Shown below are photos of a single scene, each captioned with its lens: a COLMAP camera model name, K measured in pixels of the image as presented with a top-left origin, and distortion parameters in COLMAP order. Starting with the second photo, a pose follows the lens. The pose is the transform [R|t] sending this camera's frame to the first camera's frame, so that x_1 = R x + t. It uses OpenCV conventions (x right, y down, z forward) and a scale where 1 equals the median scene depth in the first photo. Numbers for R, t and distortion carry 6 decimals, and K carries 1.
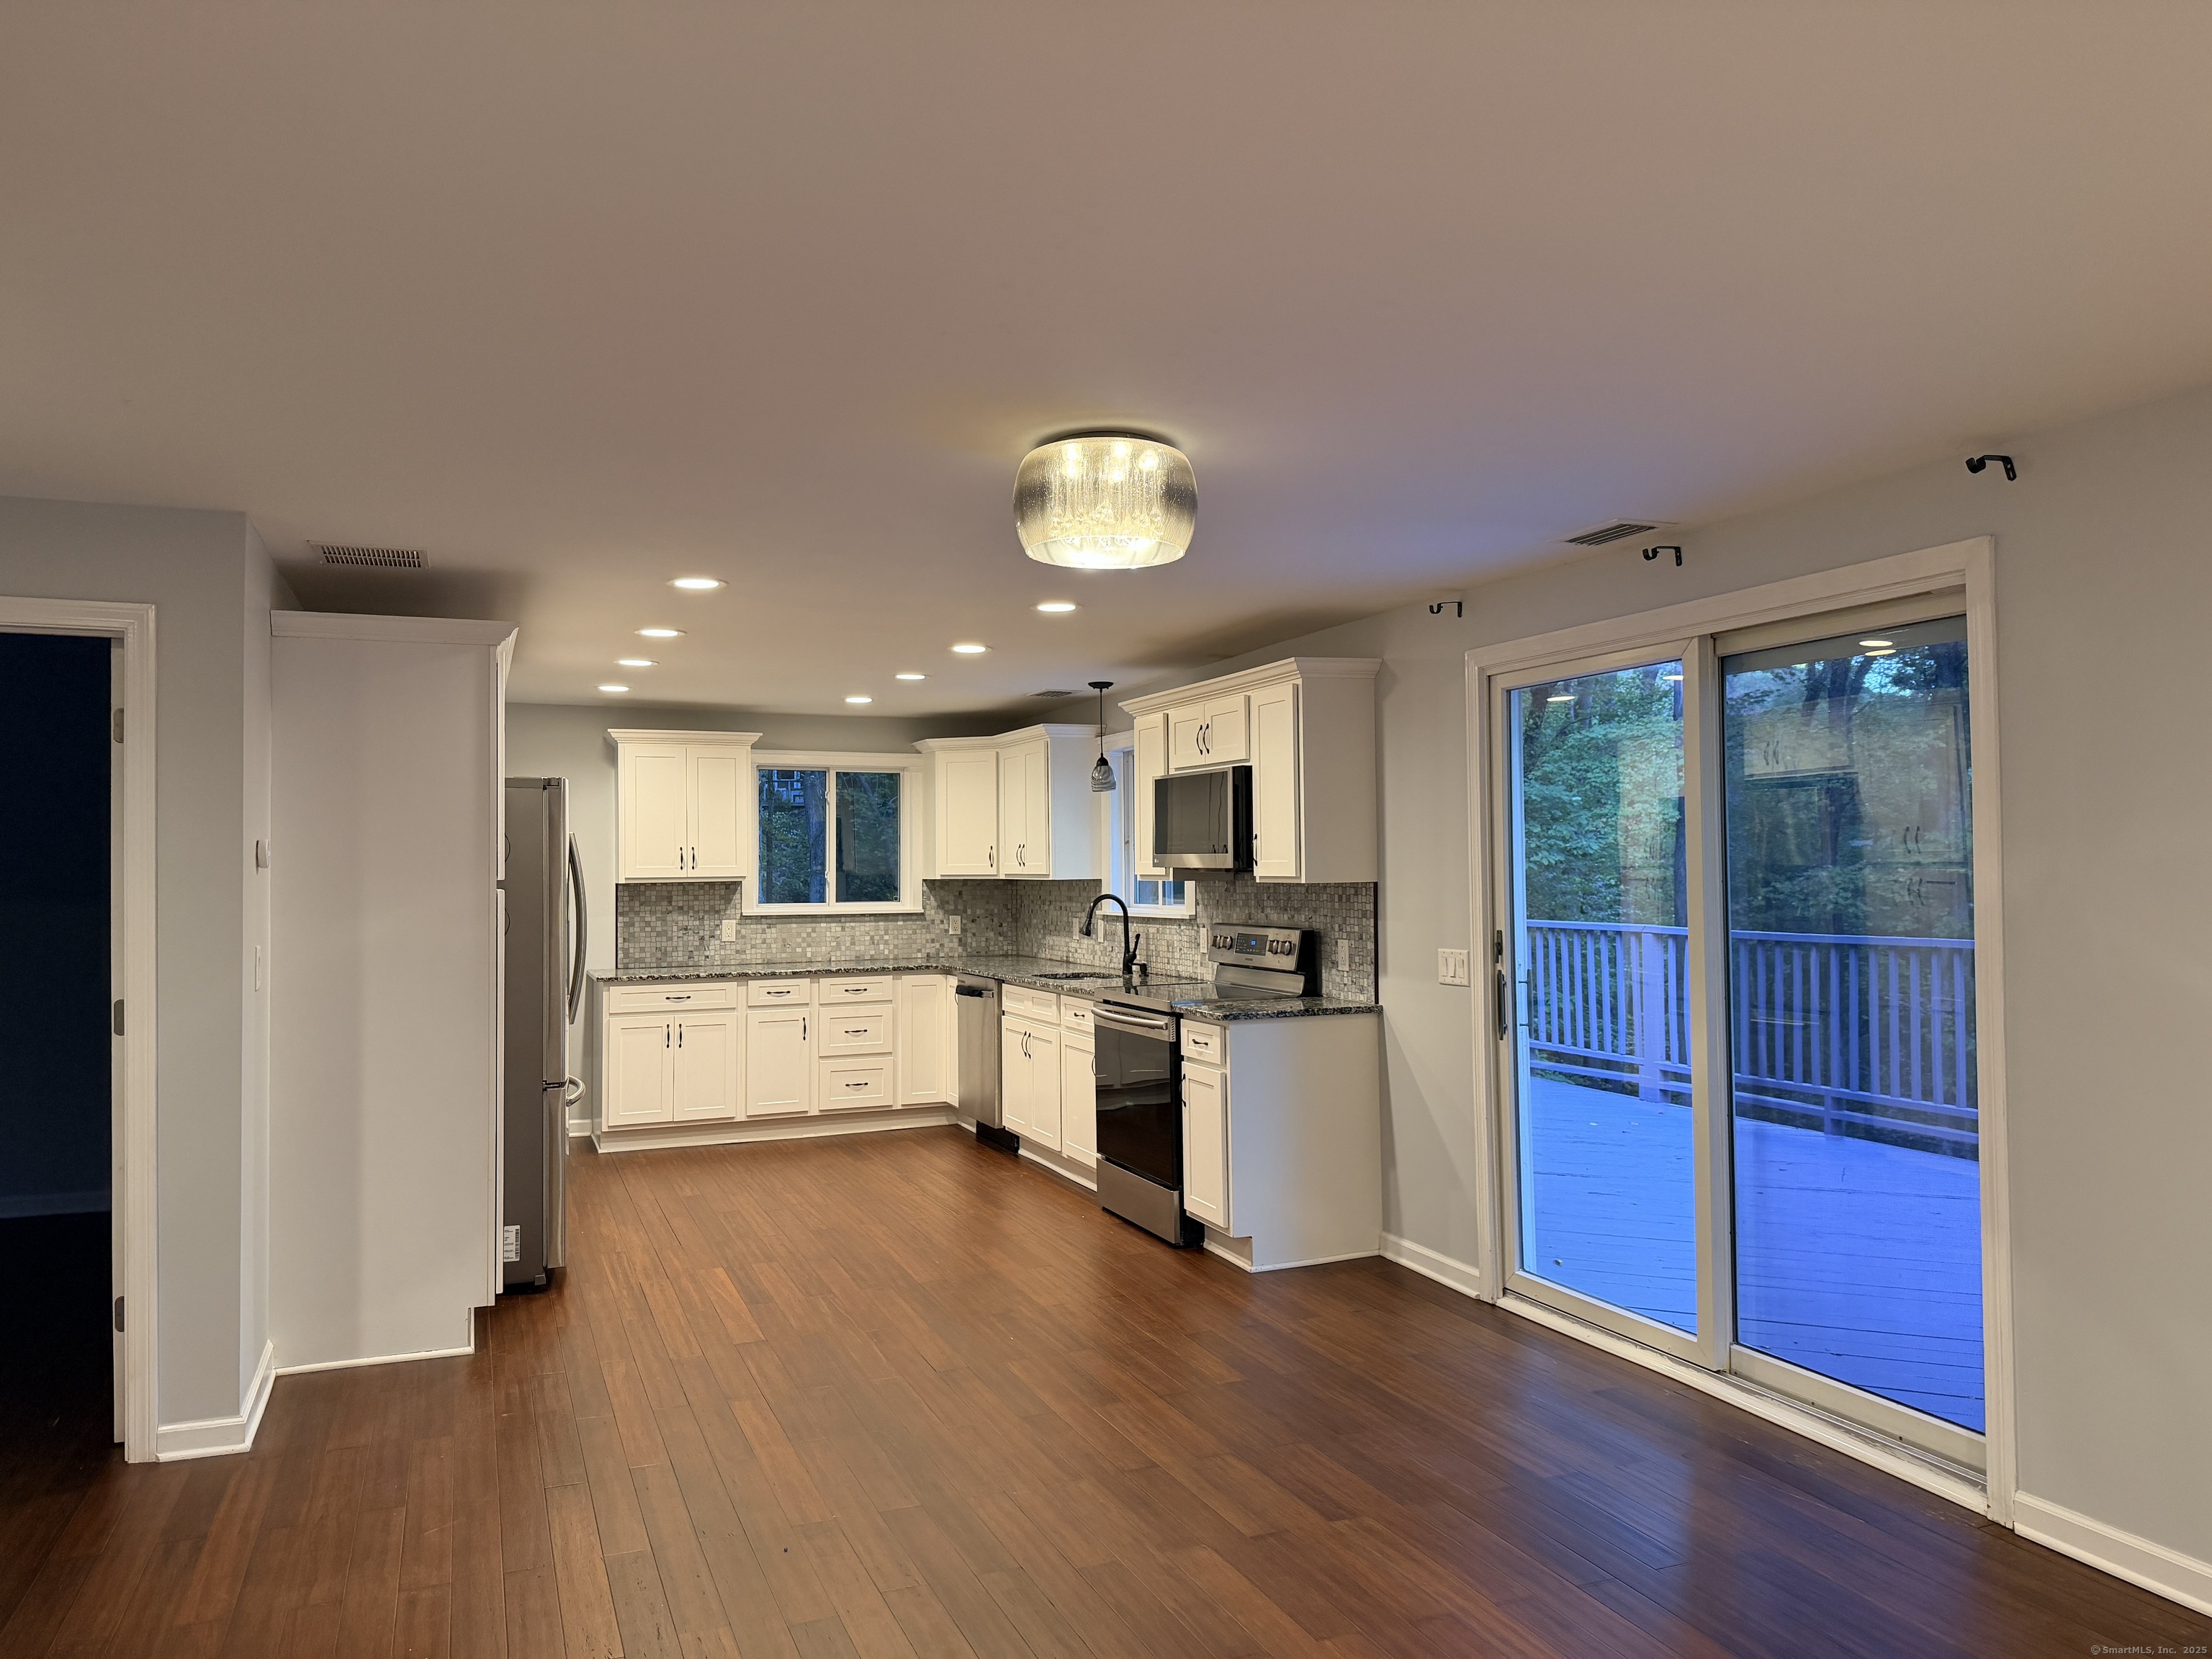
lens RADIAL K [[1531.7, 0, 1137.7], [0, 1531.7, 828.3], [0, 0, 1]] dist [0.086402, -0.115848]
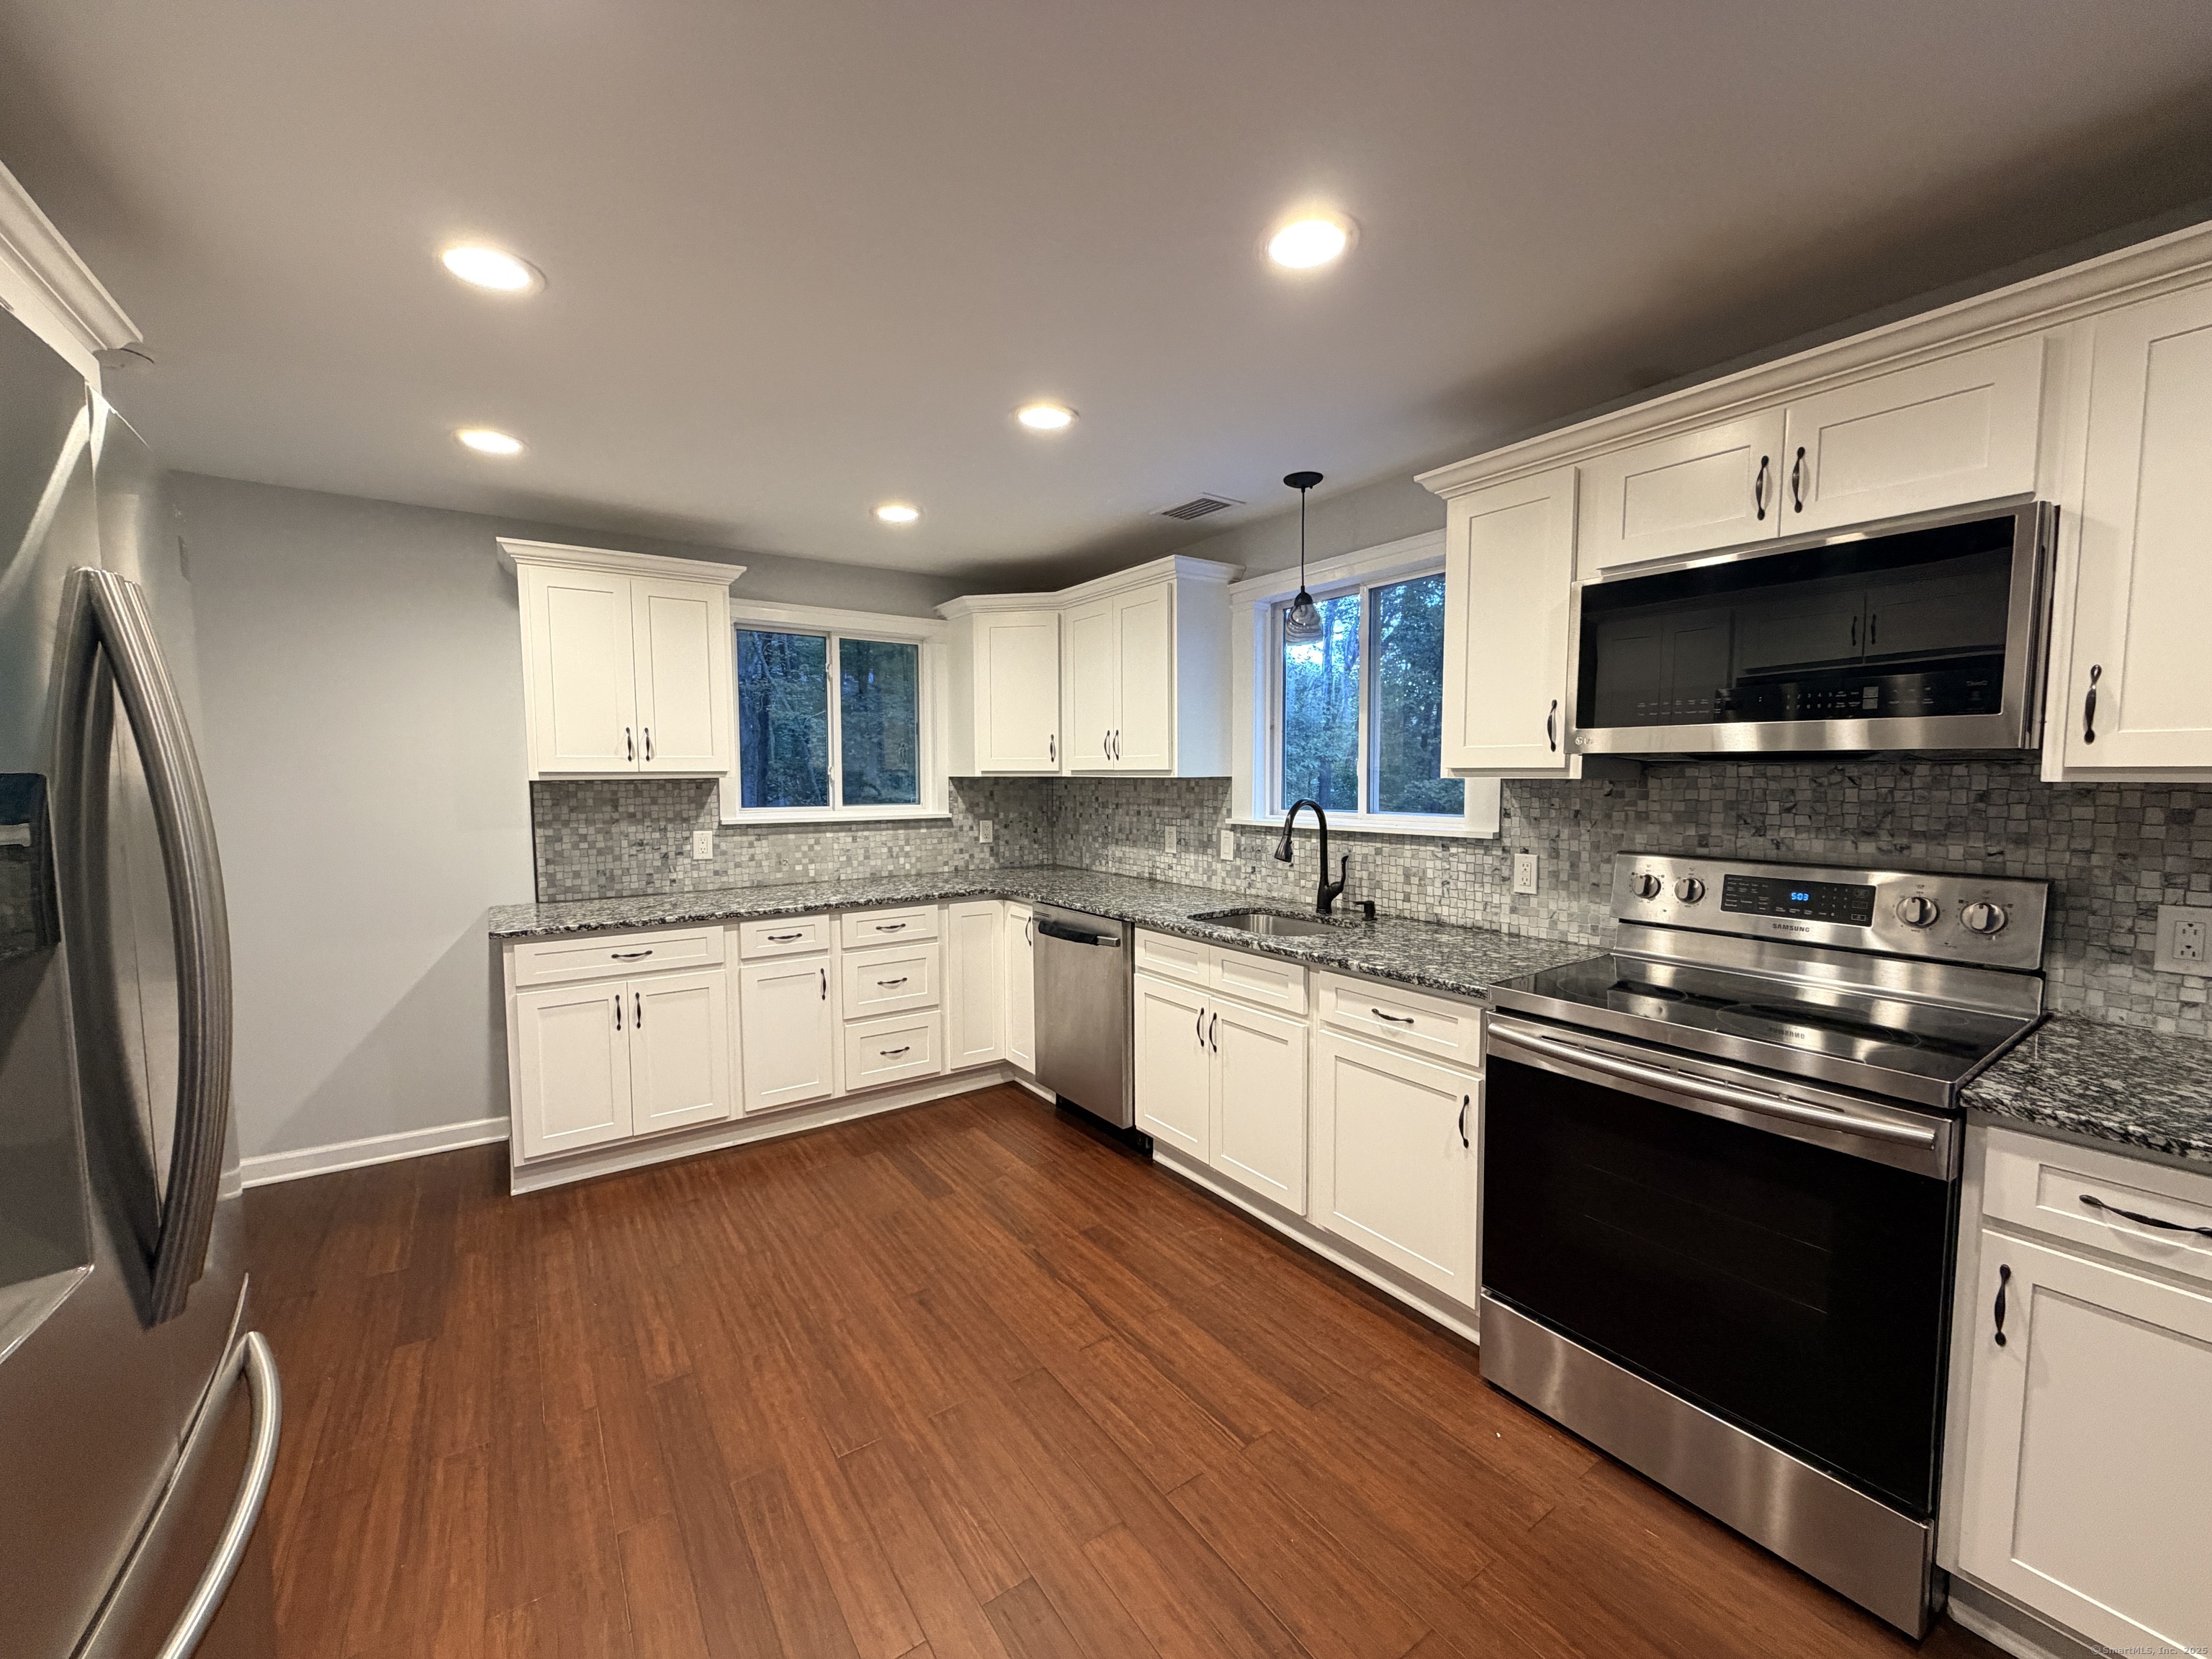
lens RADIAL K [[876.6, 0, 1106.8], [0, 876.6, 833.3], [0, 0, 1]] dist [-0.000111, -0.000410]
pose [[0.980308, -0.009639, 0.197242, -0.169914], [-0.008914, 0.995630, 0.092958, 0.021325], [-0.197276, -0.092886, 0.975938, 0.591449]]
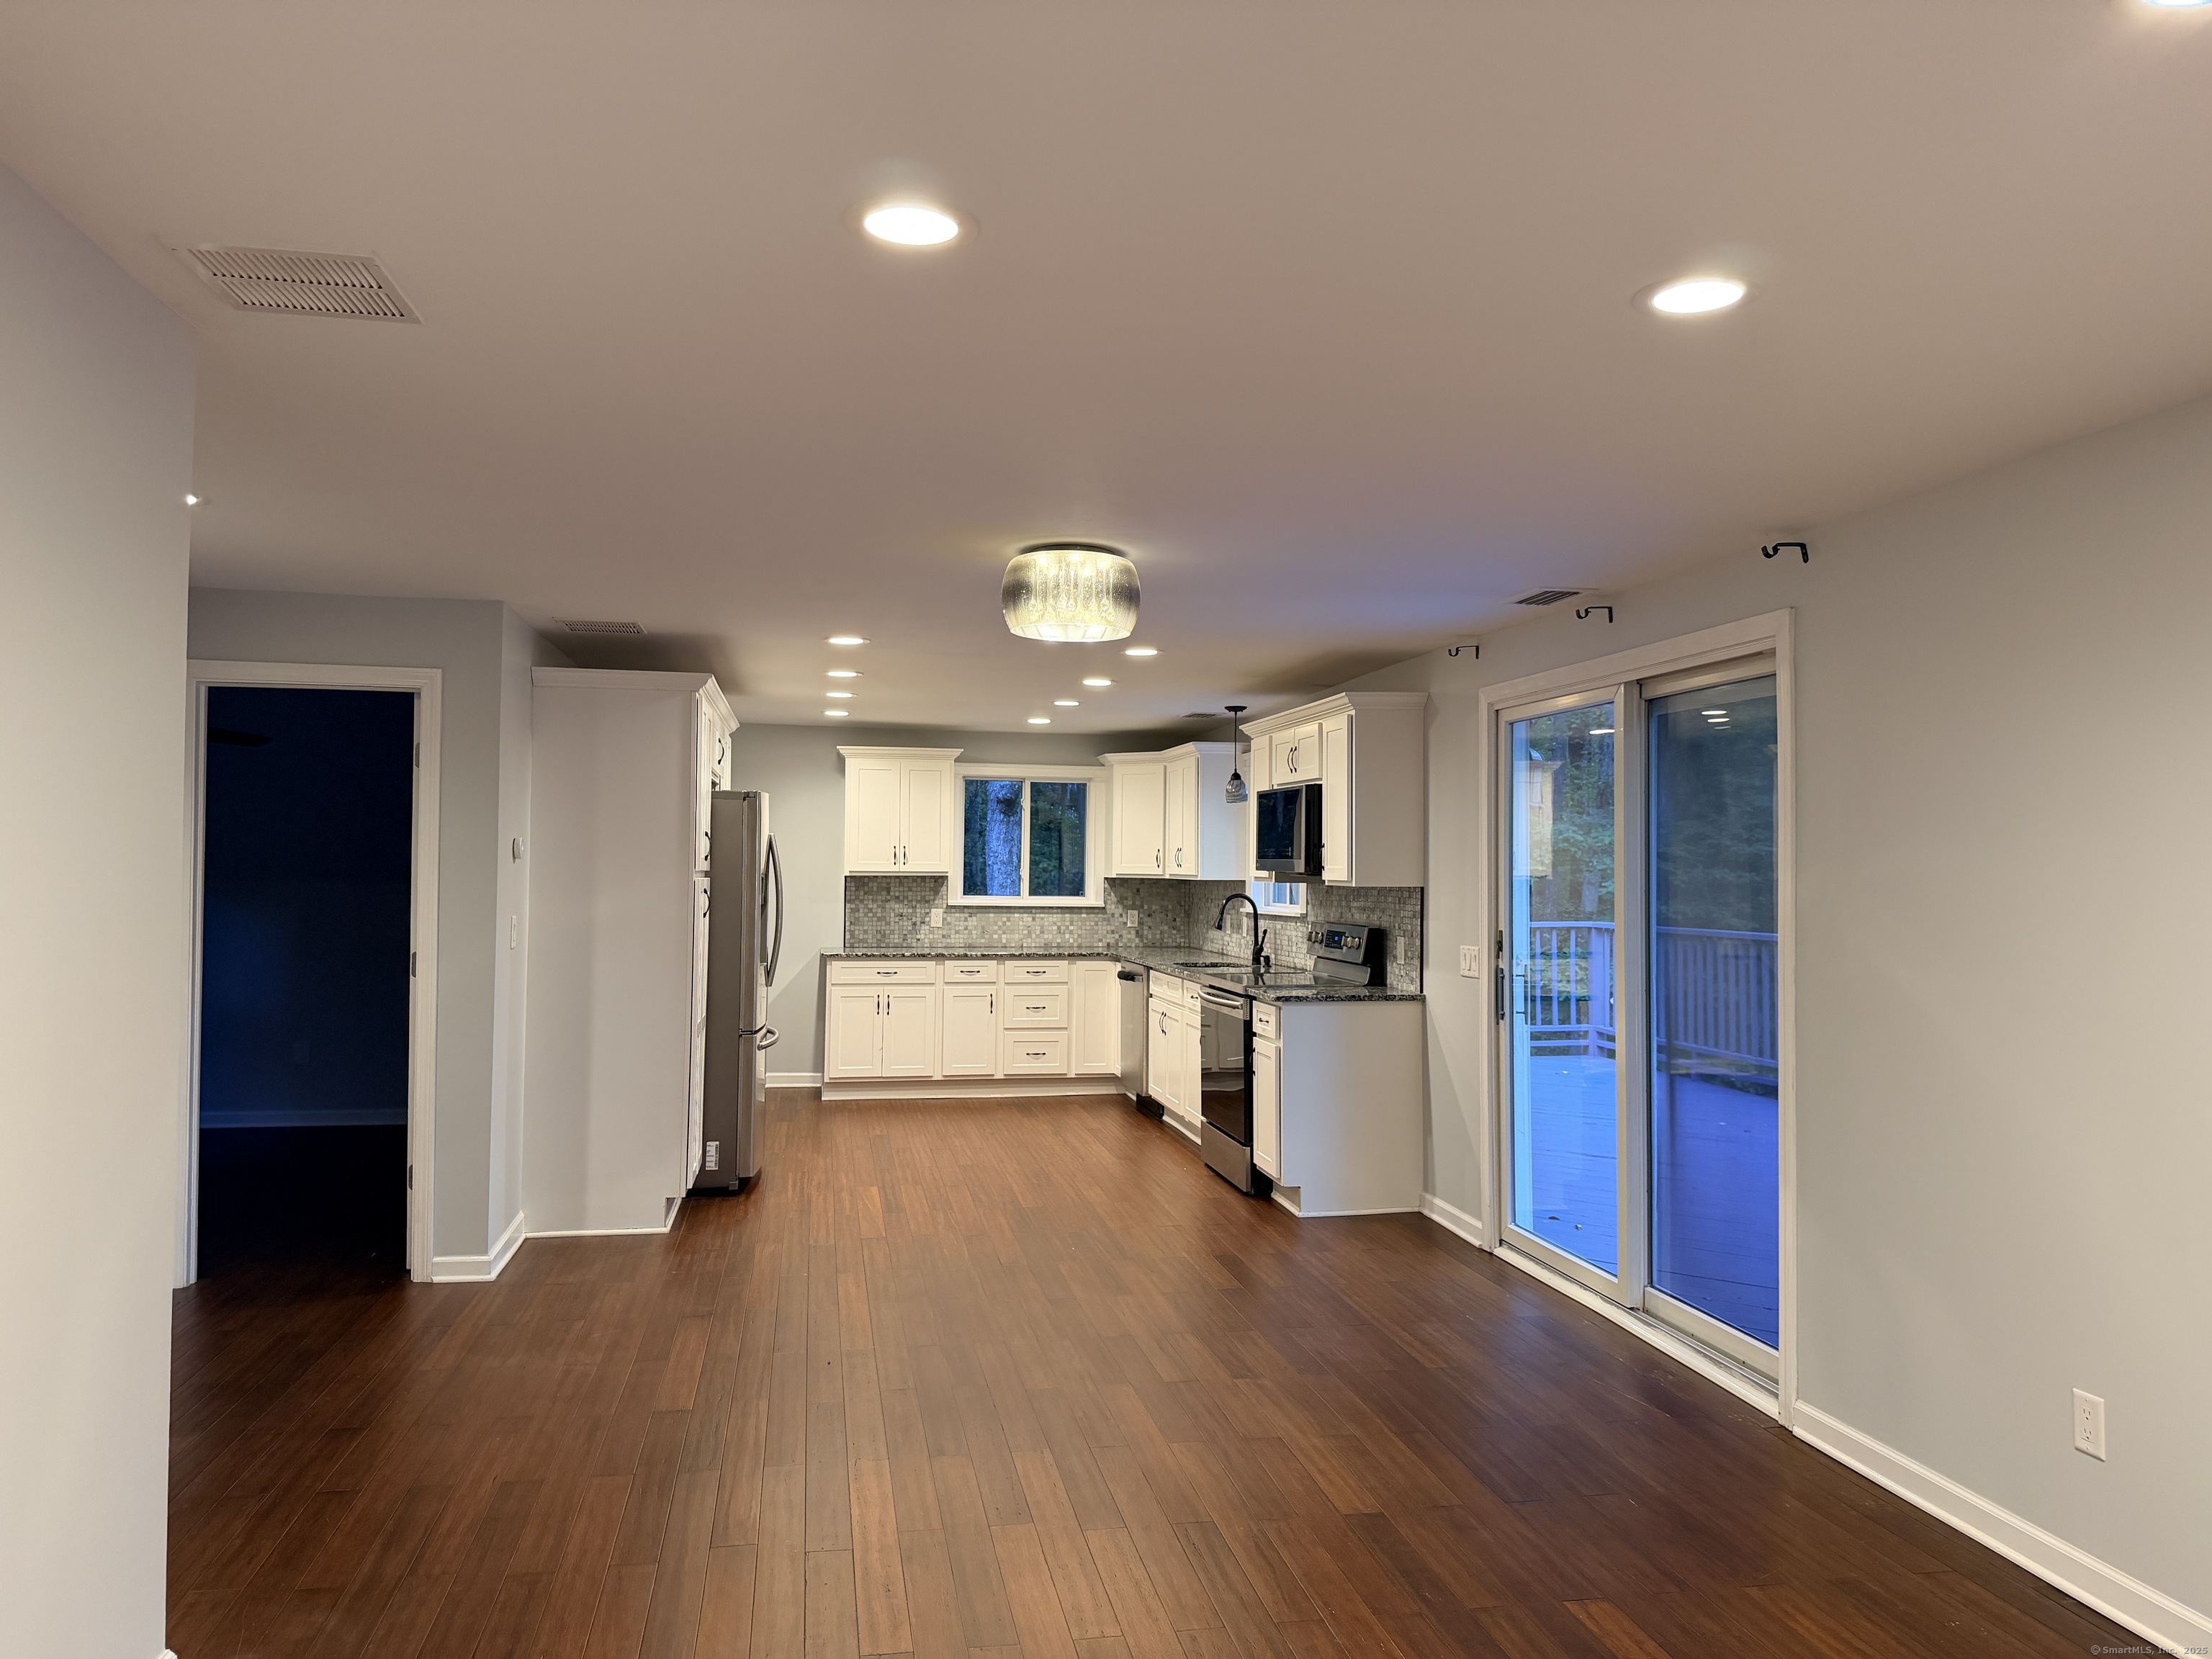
lens RADIAL K [[1531.7, 0, 1148.6], [0, 1531.7, 834.1], [0, 0, 1]] dist [0.086402, -0.115848]
pose [[0.981287, 0.013829, -0.192054, 0.122481], [-0.013107, 0.999901, 0.005028, -0.005343], [0.192105, -0.002417, 0.981371, -0.115624]]
